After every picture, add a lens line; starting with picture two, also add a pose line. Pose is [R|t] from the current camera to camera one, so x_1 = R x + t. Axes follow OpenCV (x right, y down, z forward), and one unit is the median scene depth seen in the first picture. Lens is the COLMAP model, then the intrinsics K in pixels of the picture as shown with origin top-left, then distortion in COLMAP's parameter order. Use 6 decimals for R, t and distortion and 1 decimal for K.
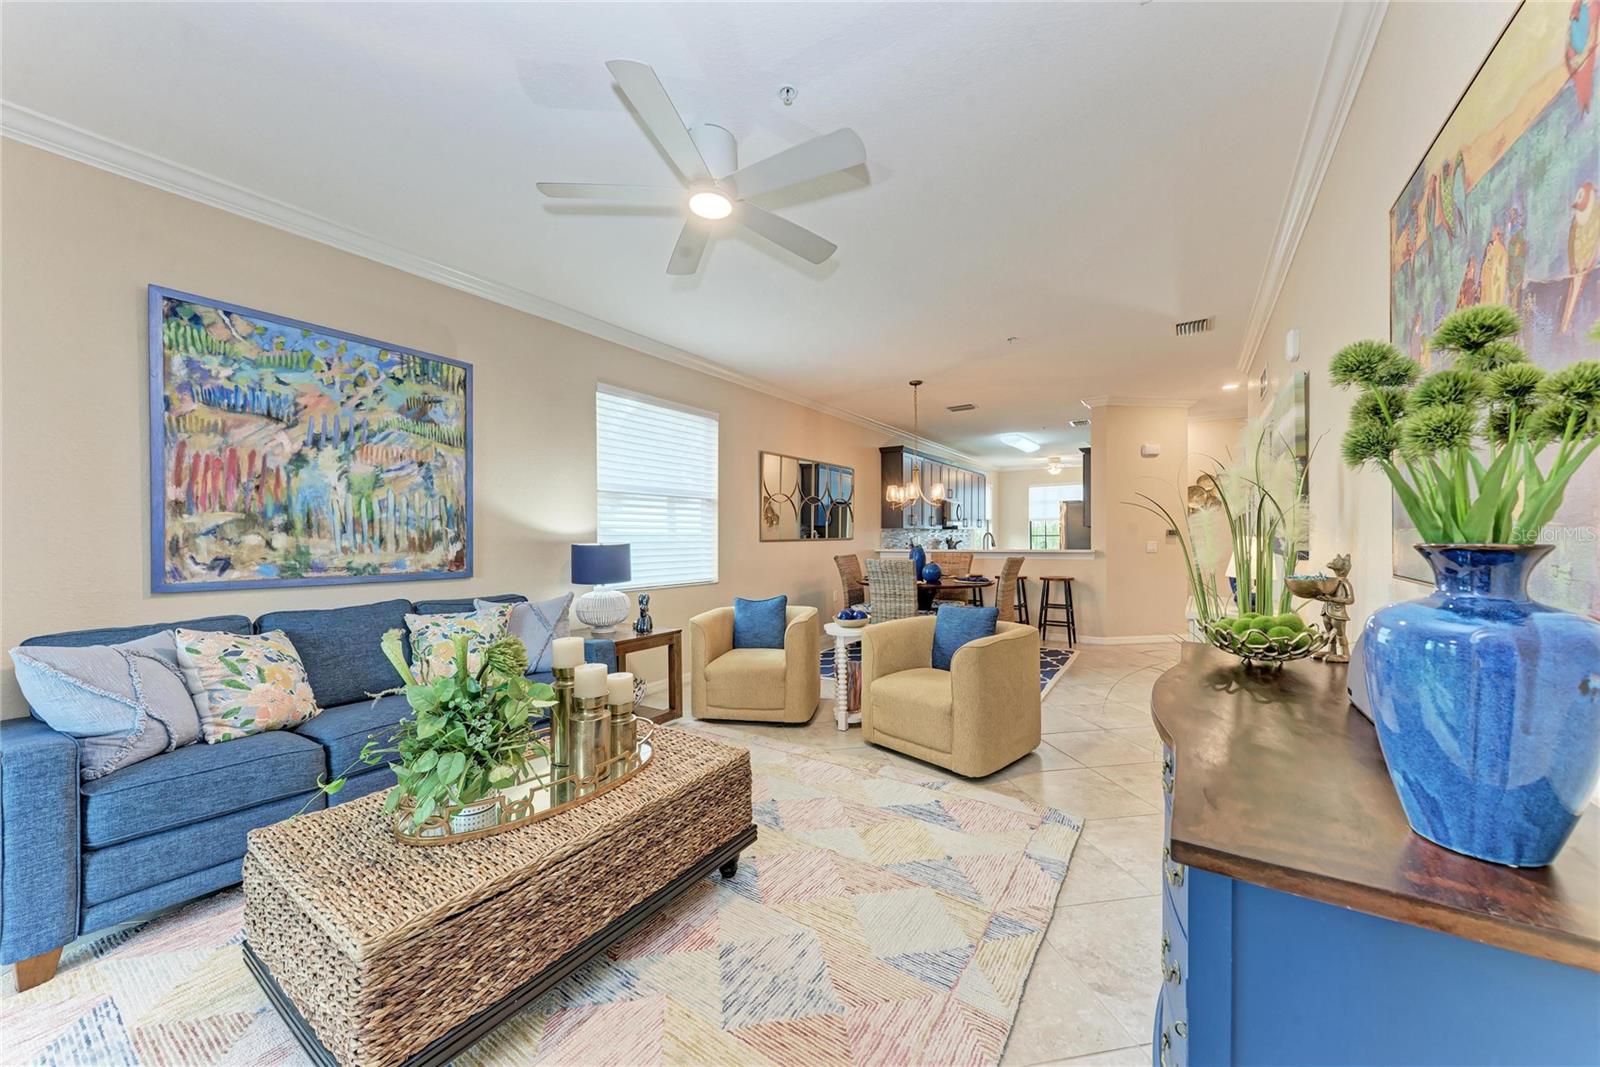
lens RADIAL K [[569.9, 0, 802.0], [0, 569.9, 540.0], [0, 0, 1]] dist [0.008516, -0.002876]
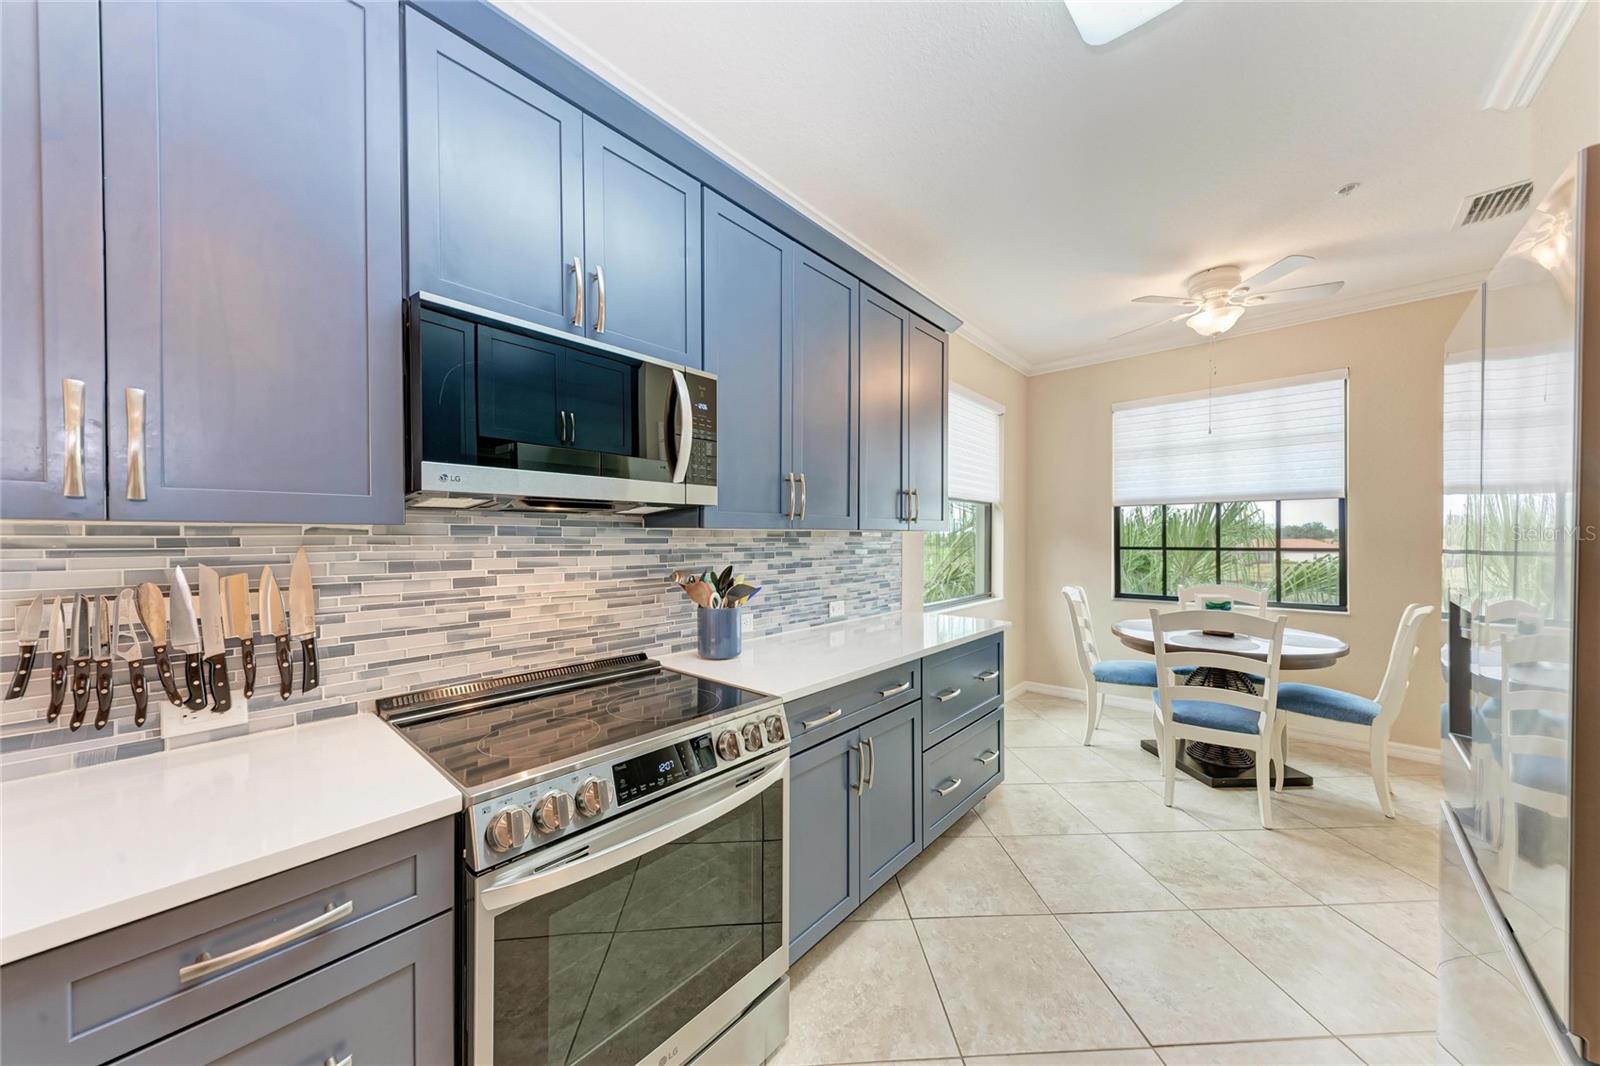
lens RADIAL K [[550.5, 0, 797.3], [0, 550.5, 539.9], [0, 0, 1]] dist [0.013480, -0.003023]
pose [[0.990934, 0.002083, -0.134333, 0.972240], [-0.002347, 0.999996, -0.001808, -0.041182], [0.134328, 0.002107, 0.990935, 2.471189]]
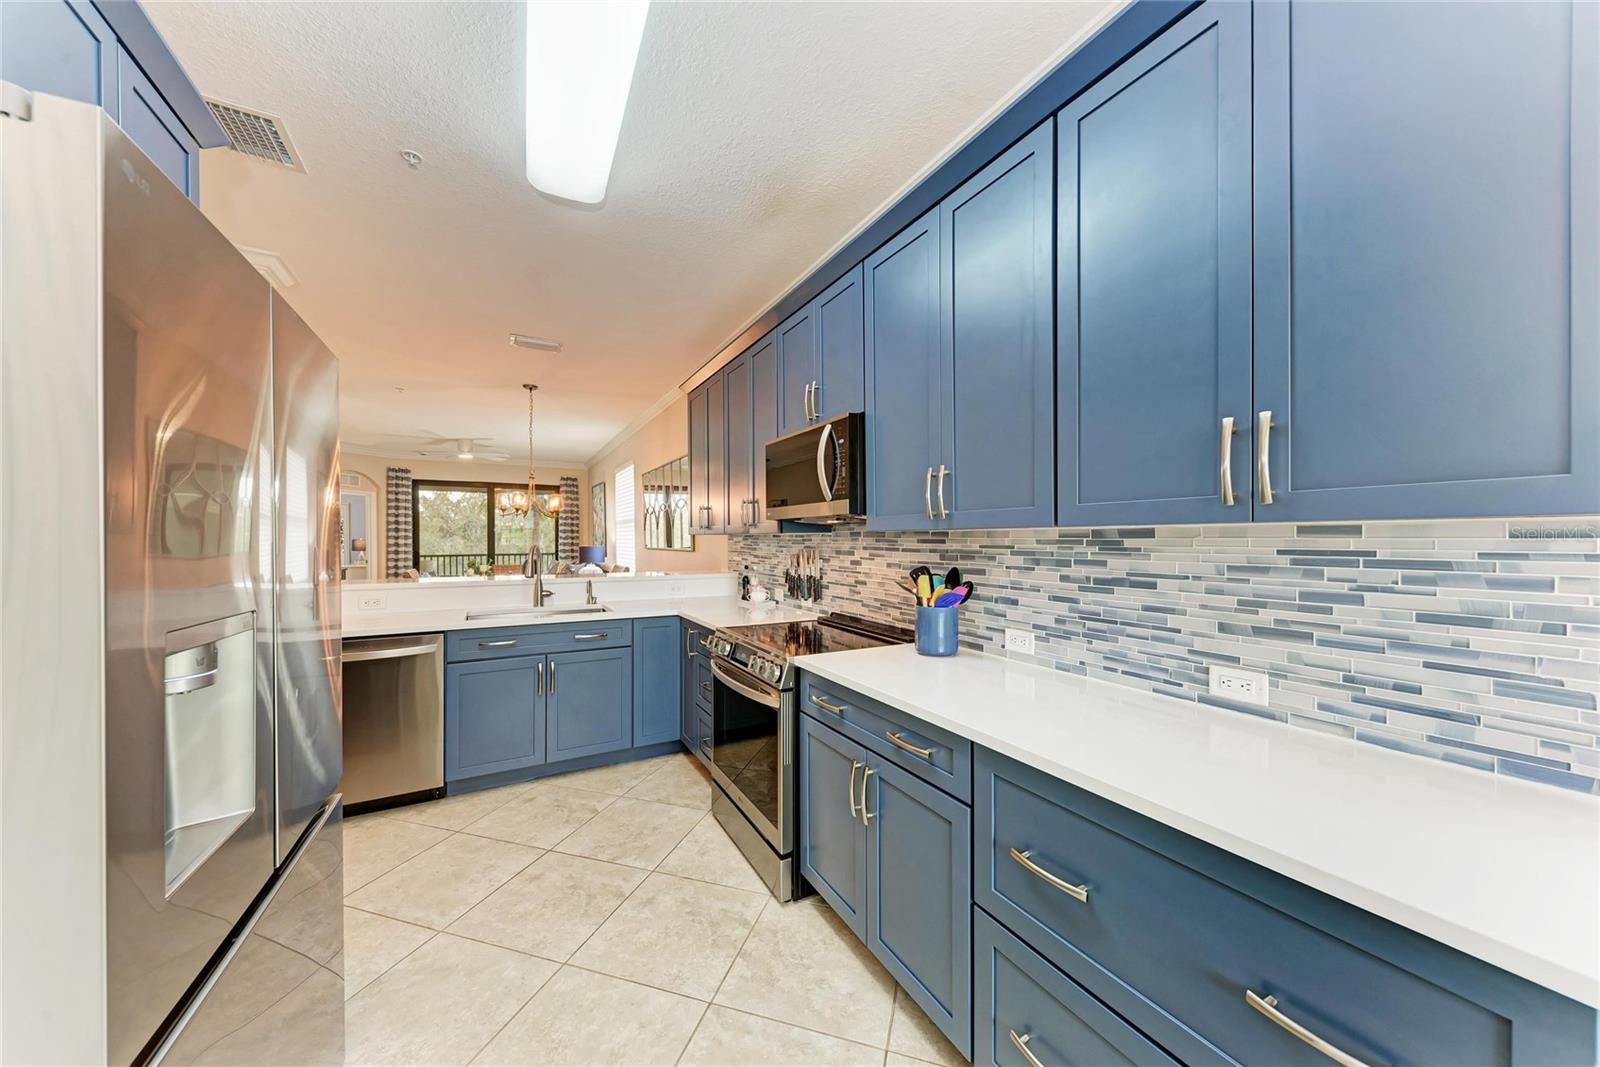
lens RADIAL K [[550.5, 0, 802.8], [0, 550.5, 544.1], [0, 0, 1]] dist [0.013480, -0.003023]
pose [[-0.456631, 0.015792, -0.889516, 1.435421], [-0.000619, 0.999837, 0.018068, -0.050071], [0.889656, 0.008801, -0.456546, 3.214369]]
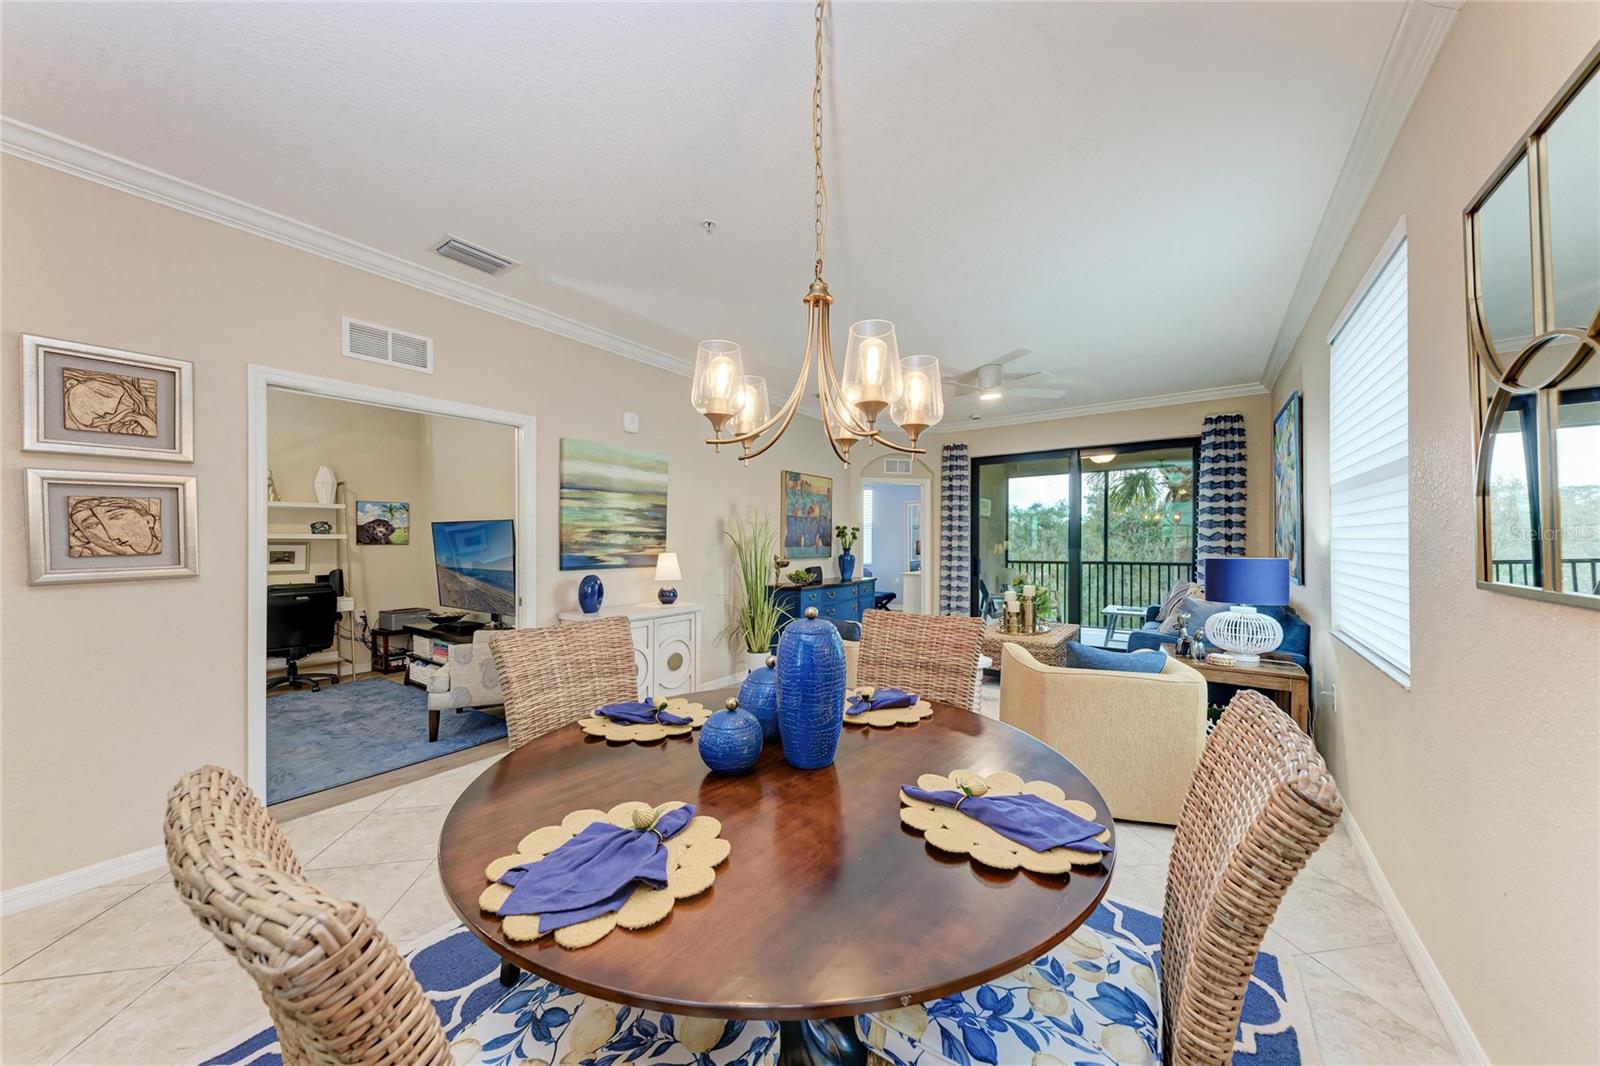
lens RADIAL K [[550.5, 0, 799.9], [0, 550.5, 548.1], [0, 0, 1]] dist [0.013480, -0.003023]
pose [[-0.999466, 0.010145, 0.031072, 0.346408], [0.010728, 0.999768, 0.018653, -0.038154], [-0.030875, 0.018977, -0.999343, 2.162108]]
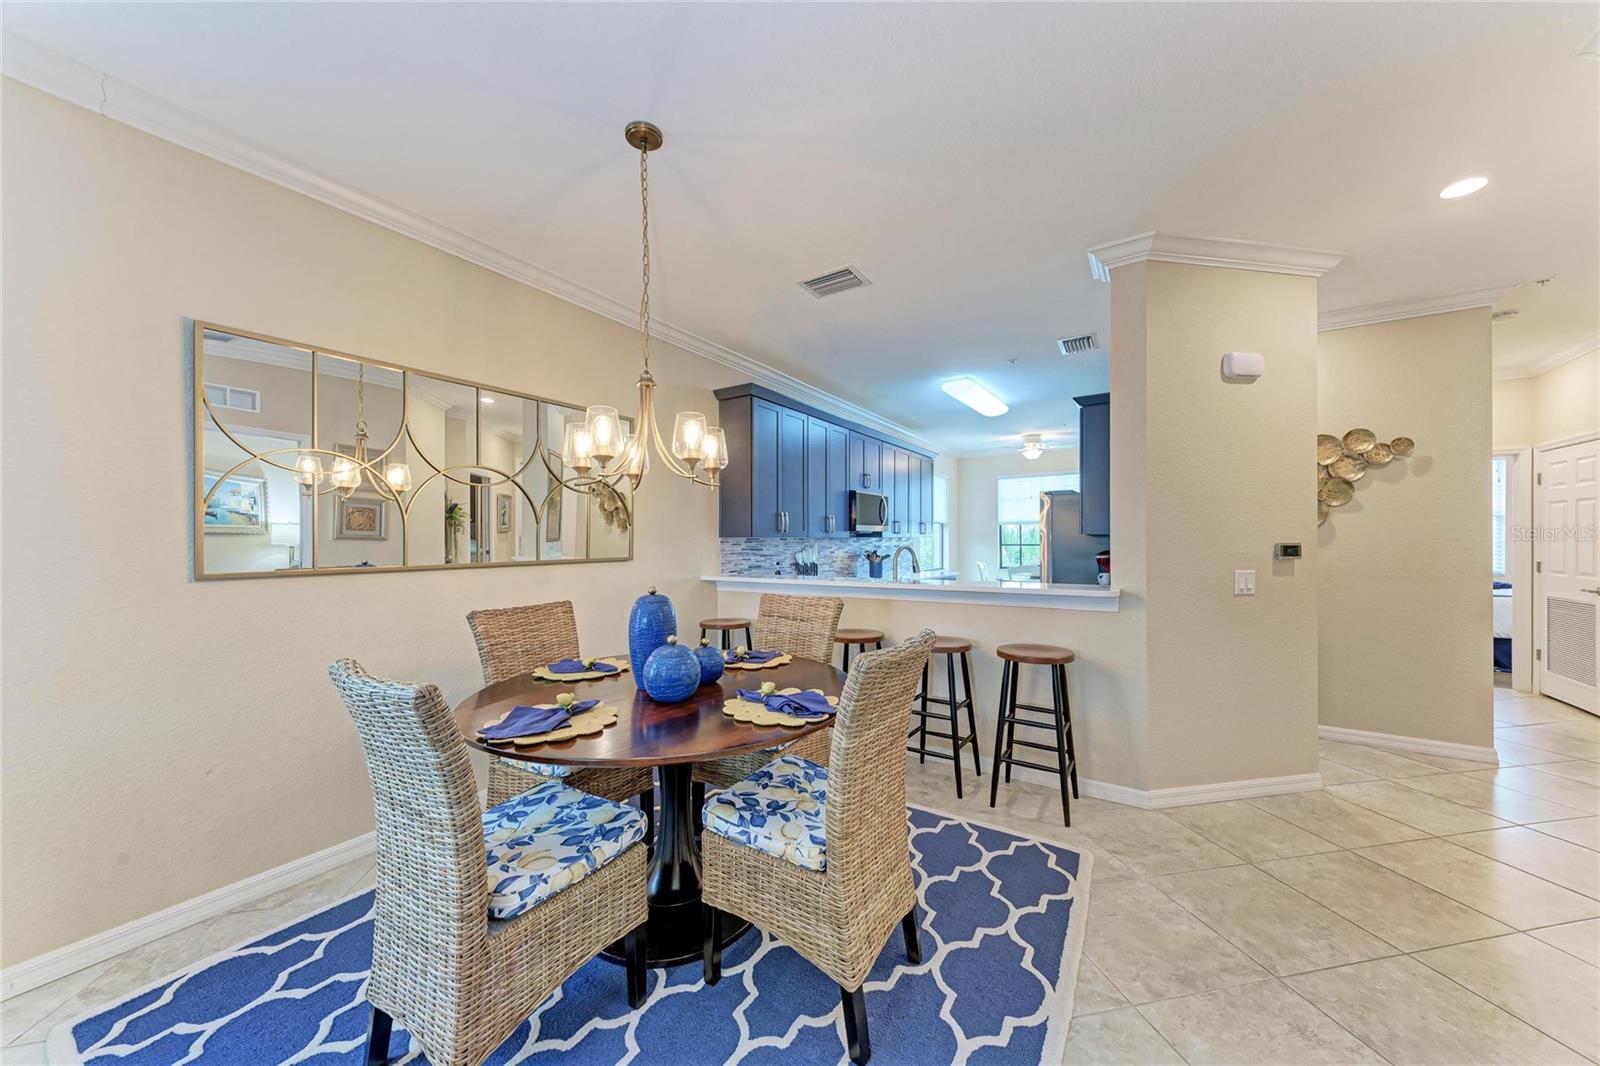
lens RADIAL K [[550.5, 0, 807.1], [0, 550.5, 539.8], [0, 0, 1]] dist [0.013480, -0.003023]
pose [[0.999664, 0.001502, 0.025882, 0.510899], [-0.001372, 0.999986, -0.005021, -0.036550], [-0.025889, 0.004984, 0.999652, 1.135991]]
